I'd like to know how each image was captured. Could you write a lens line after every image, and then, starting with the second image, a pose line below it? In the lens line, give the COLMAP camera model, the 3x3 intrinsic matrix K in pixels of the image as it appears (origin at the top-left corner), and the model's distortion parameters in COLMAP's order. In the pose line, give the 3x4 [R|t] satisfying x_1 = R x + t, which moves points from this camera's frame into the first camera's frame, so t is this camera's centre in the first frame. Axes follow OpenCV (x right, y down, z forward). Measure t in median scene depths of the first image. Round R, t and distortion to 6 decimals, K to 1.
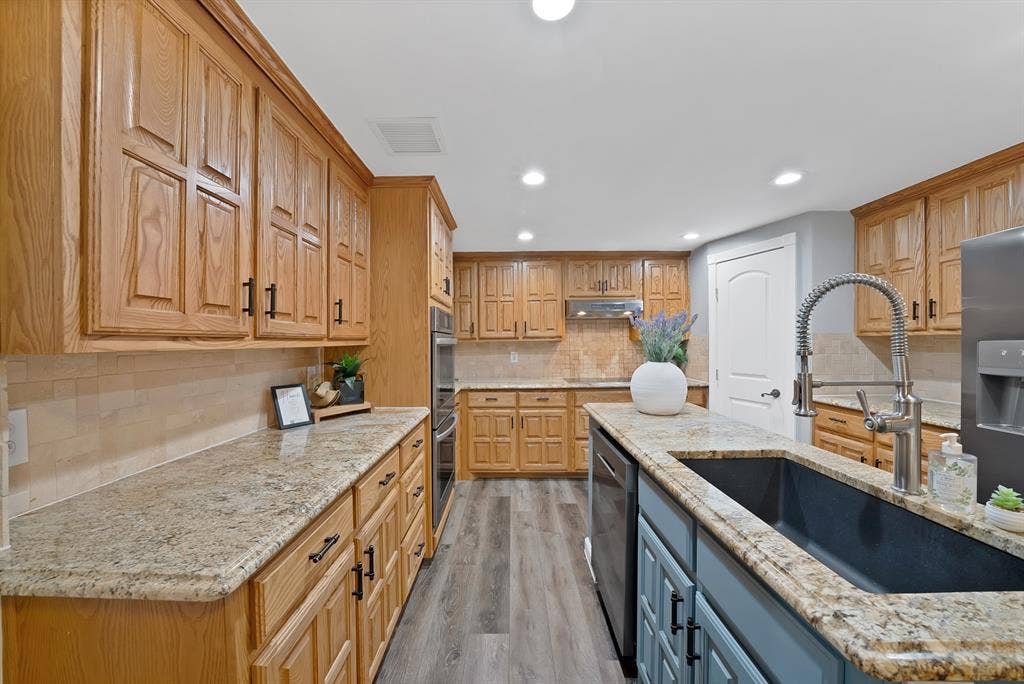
lens RADIAL K [[370.1, 0, 511.0], [0, 370.1, 344.7], [0, 0, 1]] dist [-0.021622, 0.000524]
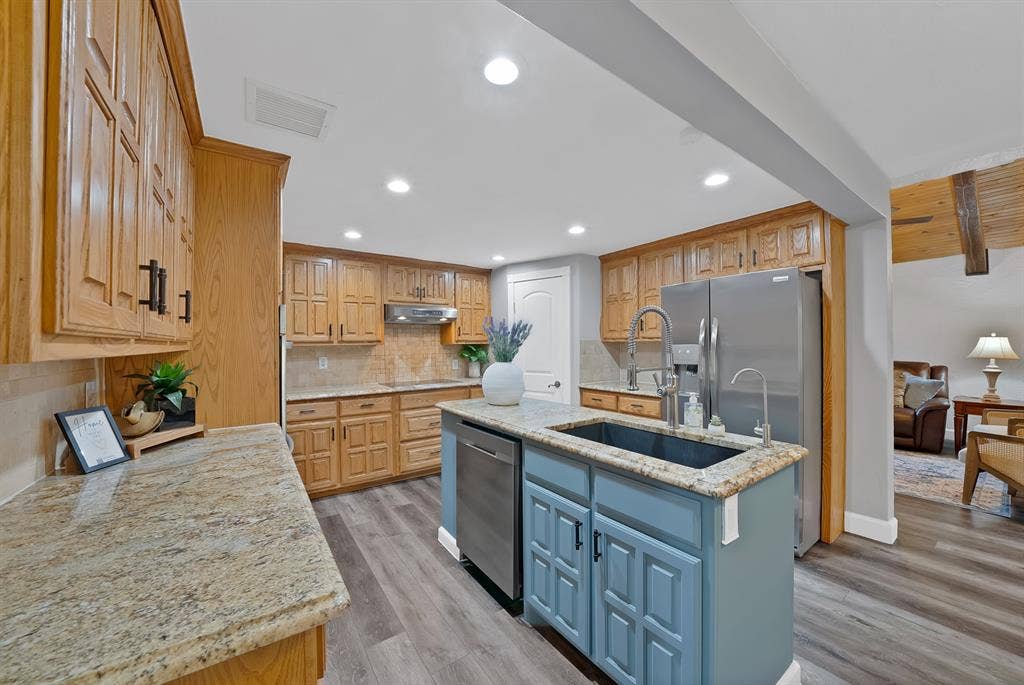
lens RADIAL K [[370.1, 0, 520.6], [0, 370.1, 344.6], [0, 0, 1]] dist [-0.021622, 0.000524]
pose [[0.804089, 0.000900, 0.594508, -0.291402], [0.006654, 0.999923, -0.010513, 0.001491], [-0.594472, 0.012410, 0.804021, -0.019035]]
